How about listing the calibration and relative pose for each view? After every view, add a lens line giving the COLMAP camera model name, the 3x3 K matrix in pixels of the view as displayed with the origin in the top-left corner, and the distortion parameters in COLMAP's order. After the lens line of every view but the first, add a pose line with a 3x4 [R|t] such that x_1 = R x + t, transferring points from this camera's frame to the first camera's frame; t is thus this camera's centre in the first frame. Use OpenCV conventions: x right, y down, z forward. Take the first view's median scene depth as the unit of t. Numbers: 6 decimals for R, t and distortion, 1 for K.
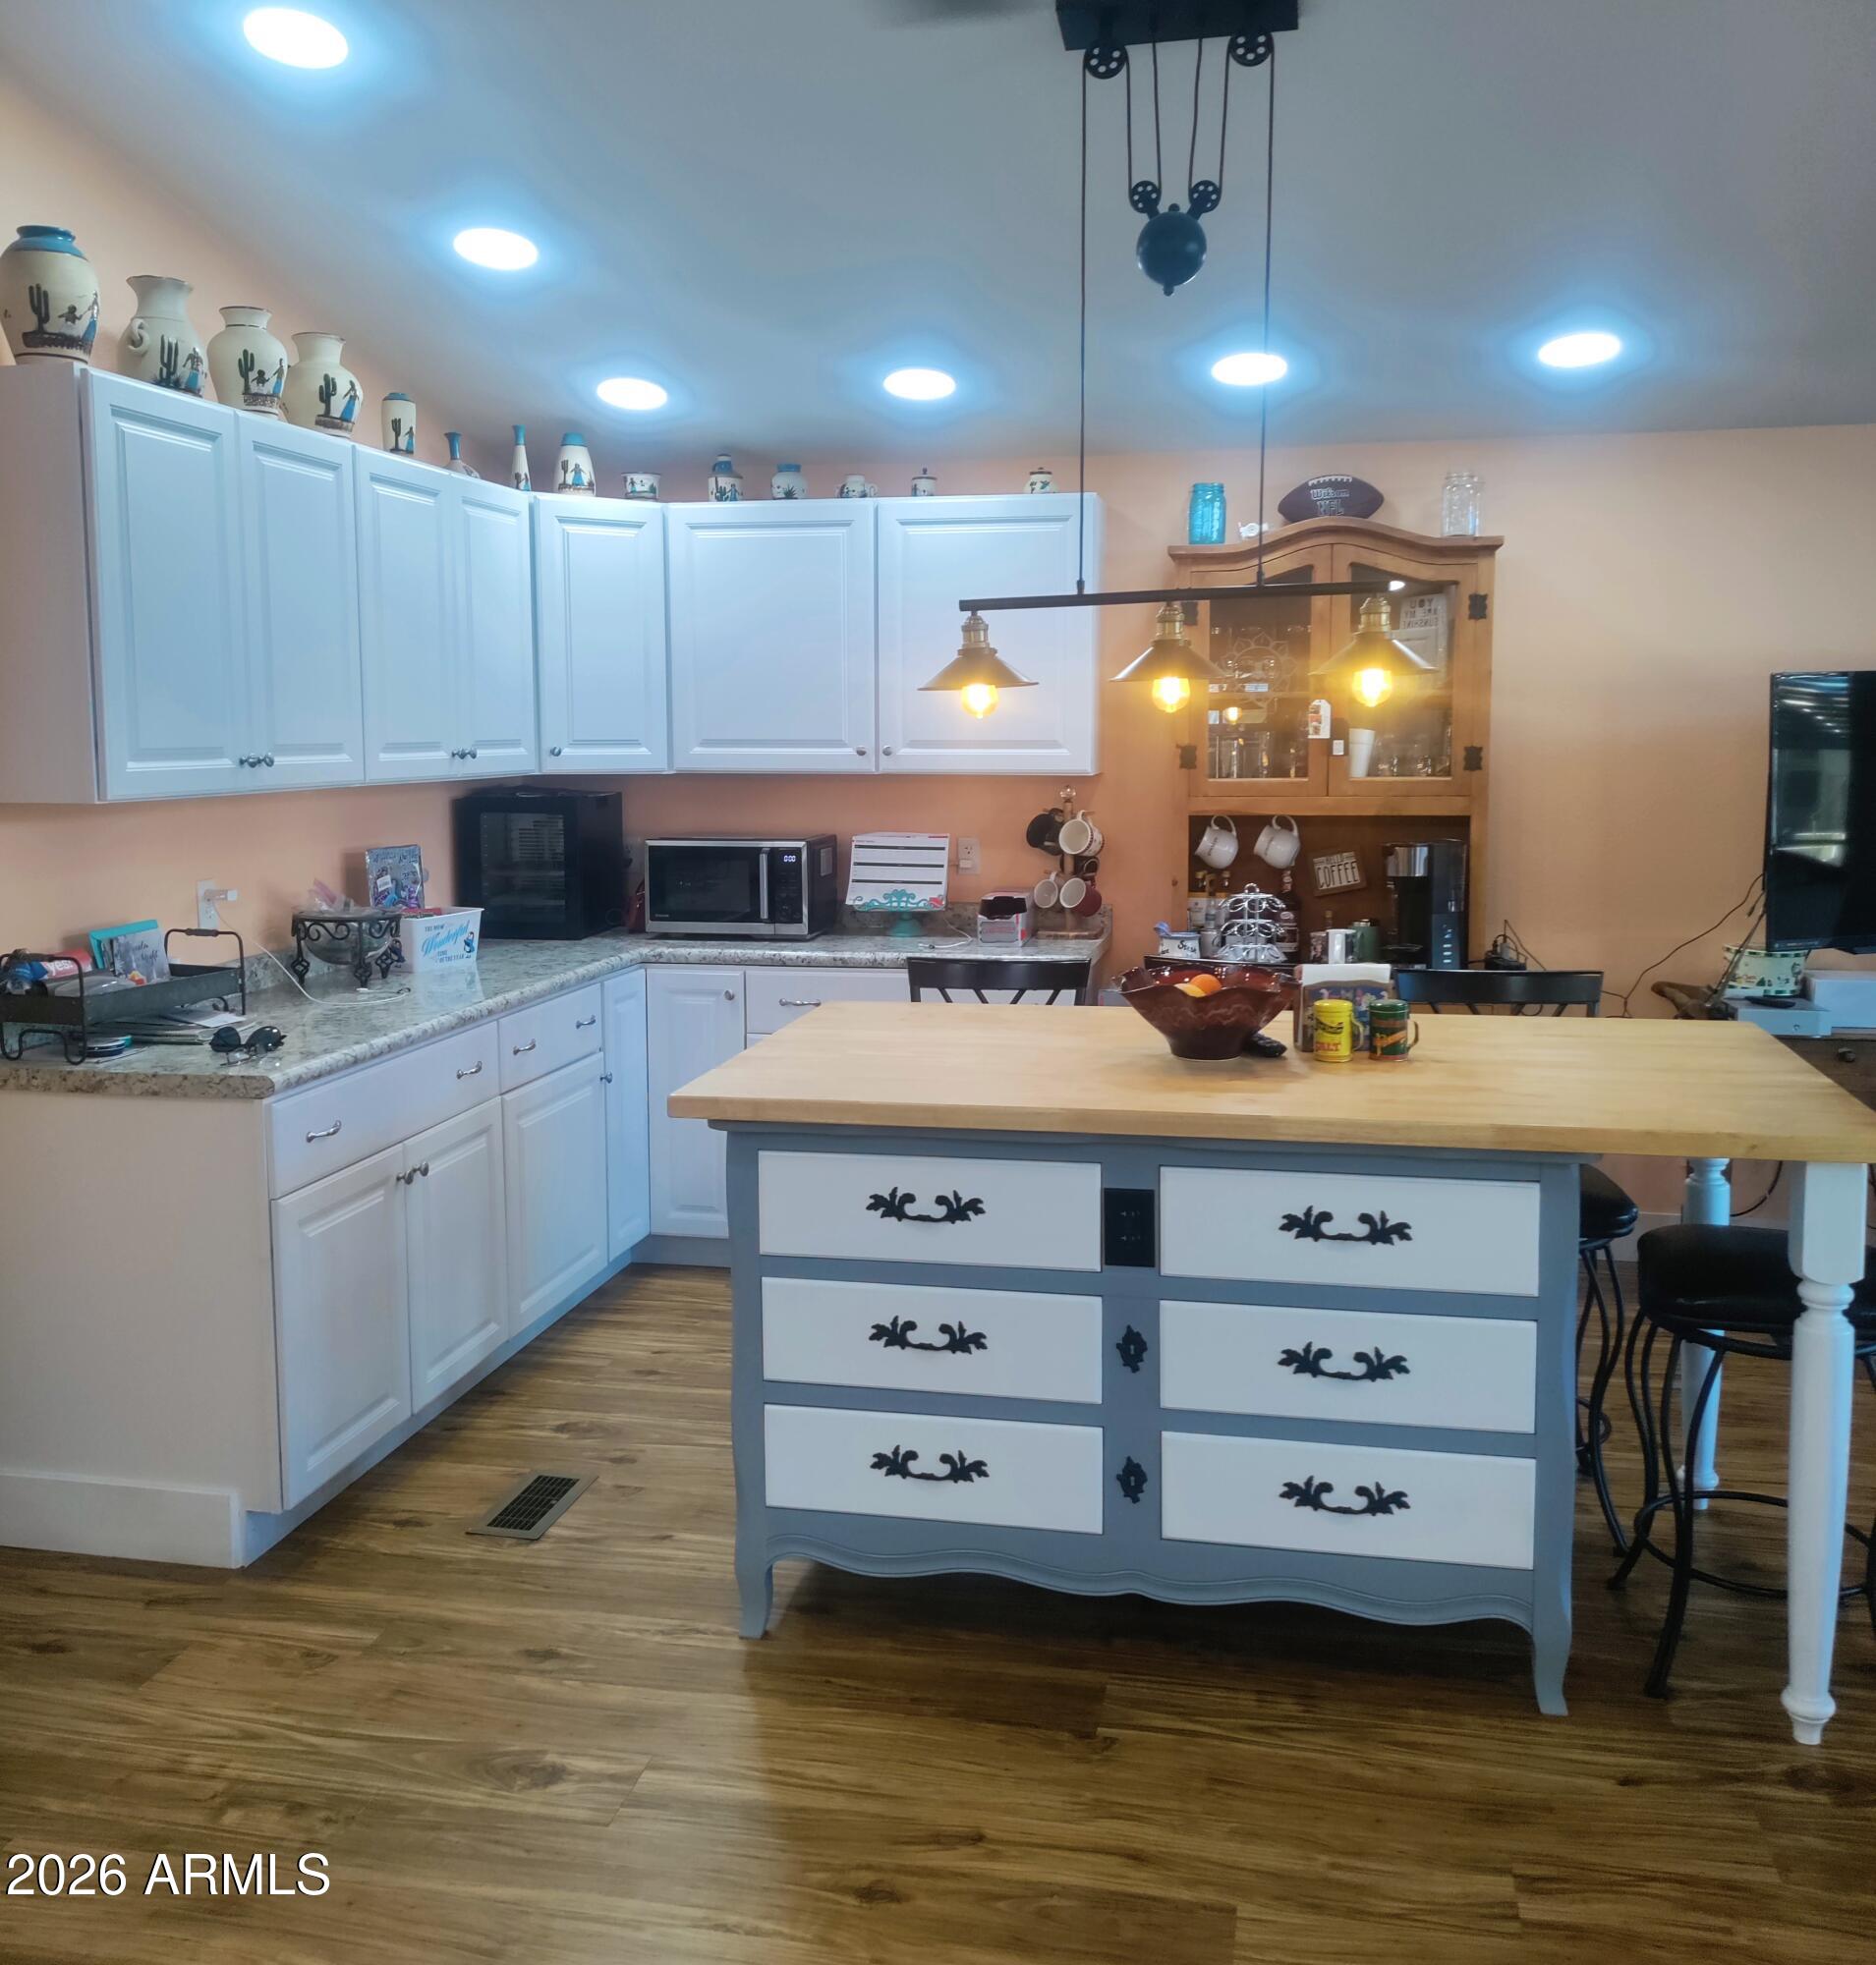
lens RADIAL K [[1847.9, 0, 936.6], [0, 1847.9, 973.2], [0, 0, 1]] dist [0.025305, 0.000000]
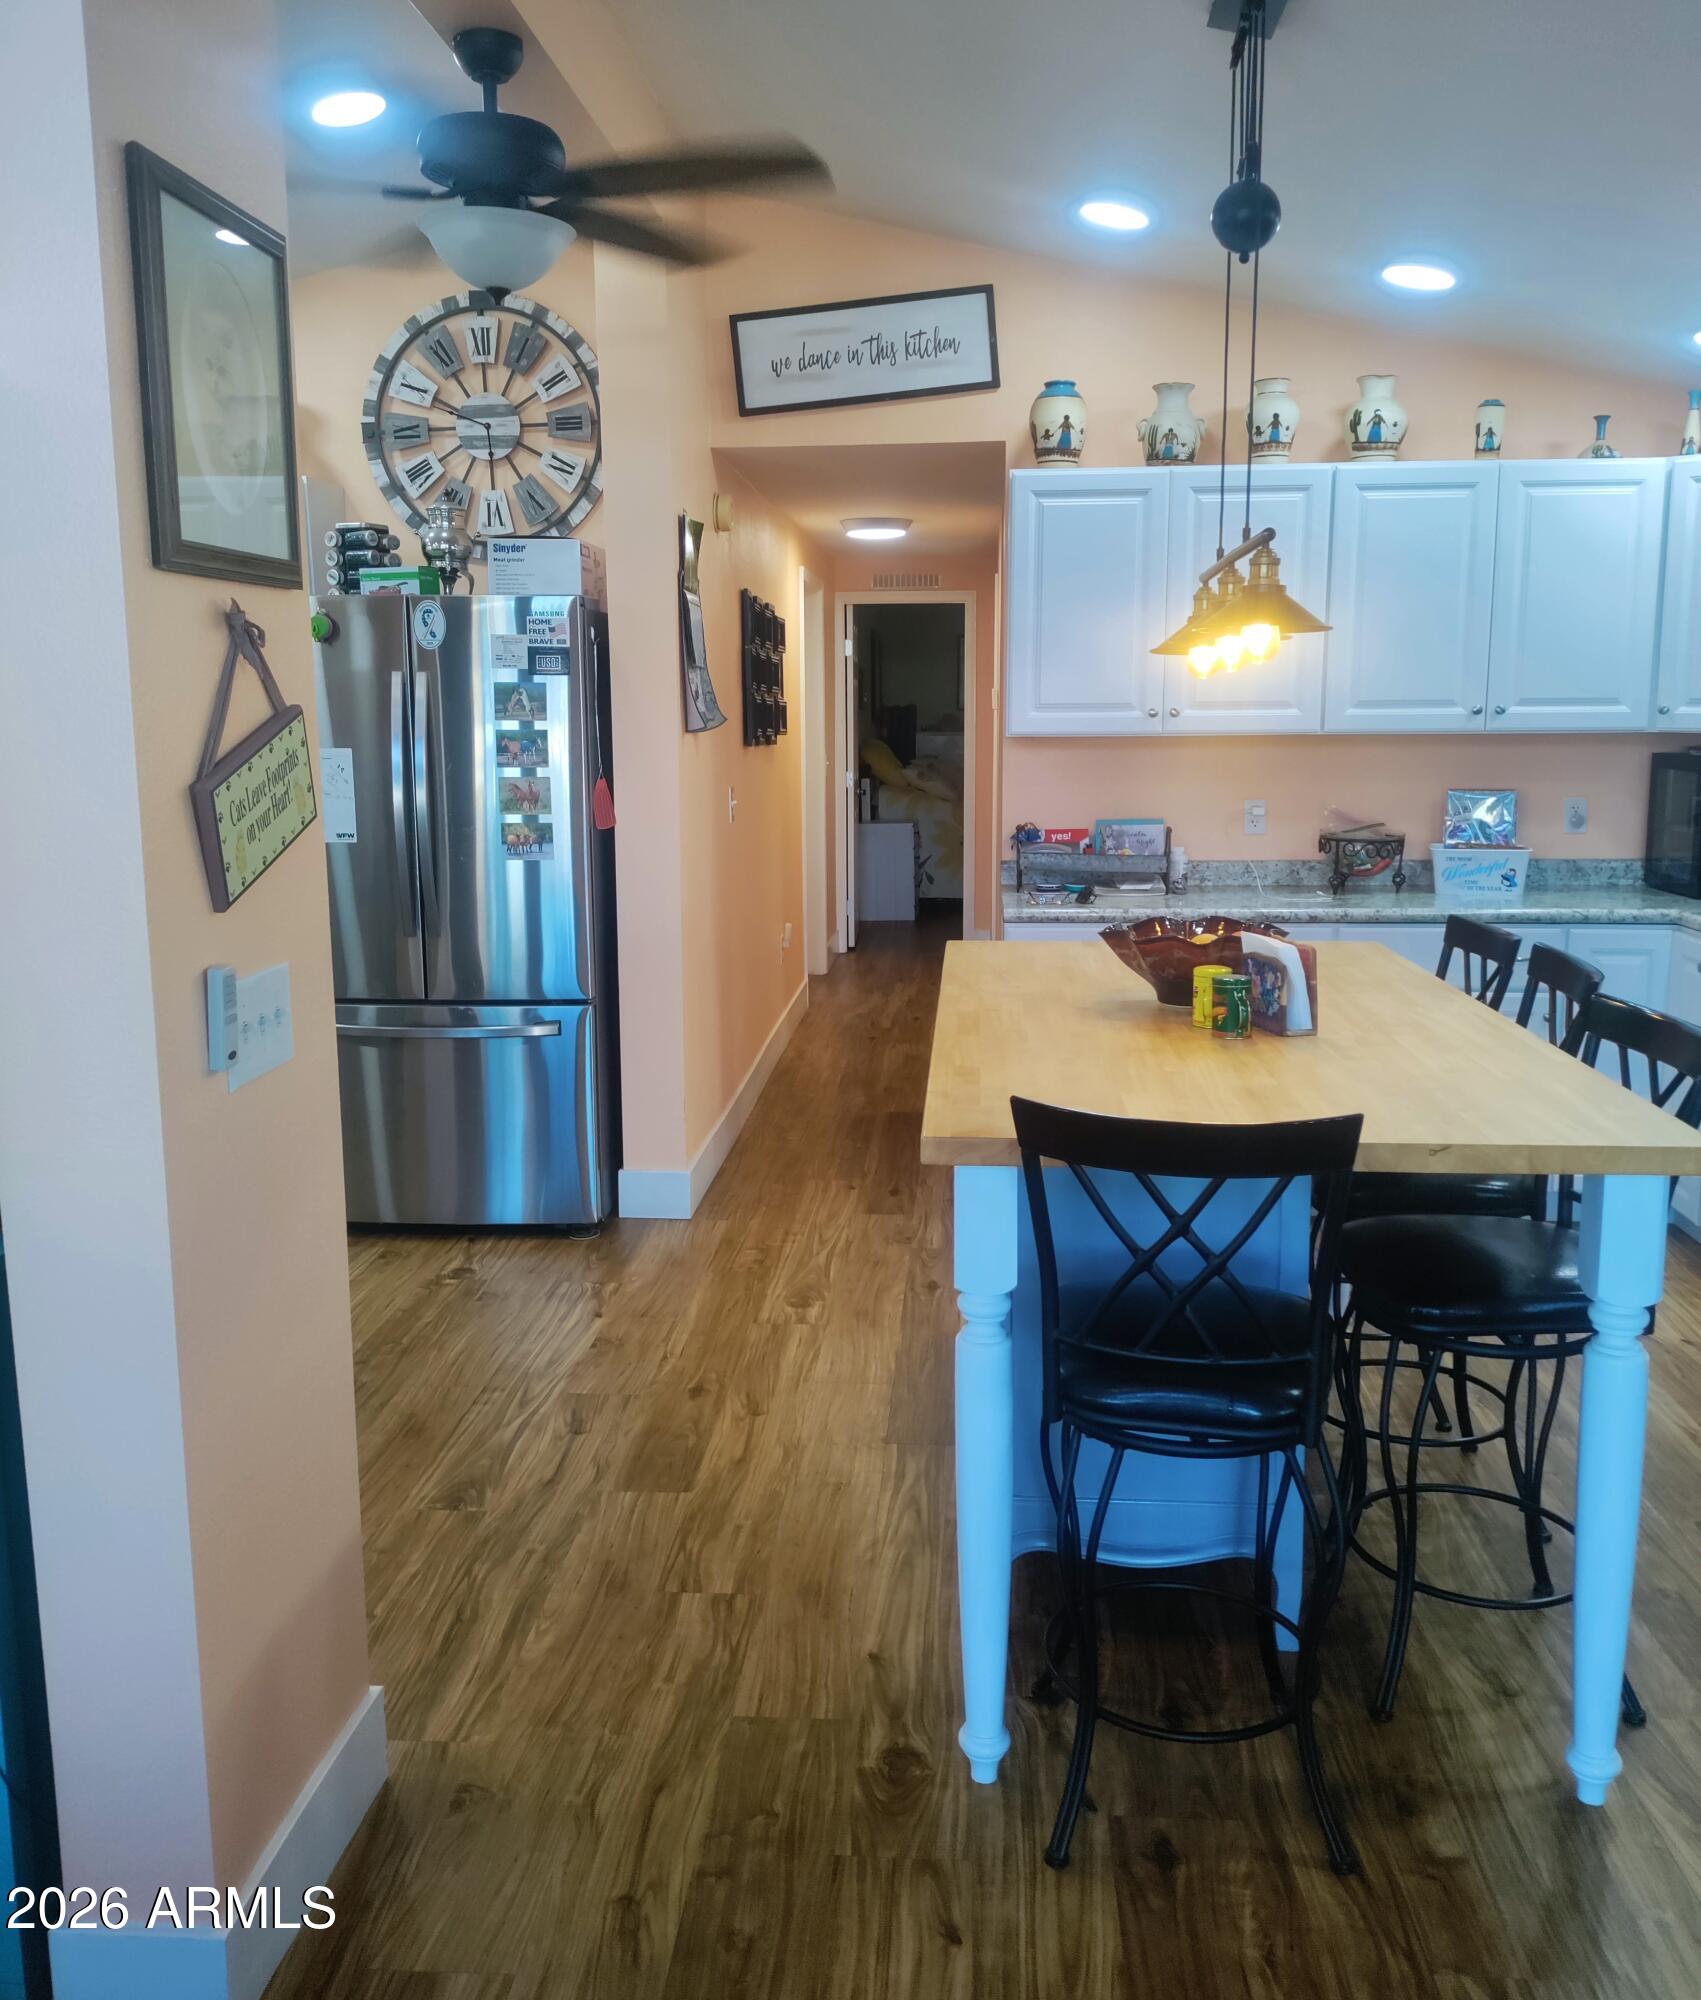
lens RADIAL K [[1646.2, 0, 850.1], [0, 1646.2, 1006.5], [0, 0, 1]] dist [0.075131, 0.001755]
pose [[0.129737, 0.186001, -0.973947, 1.090923], [-0.133543, 0.976577, 0.168714, -0.089394], [0.982514, 0.108175, 0.151537, 0.694856]]
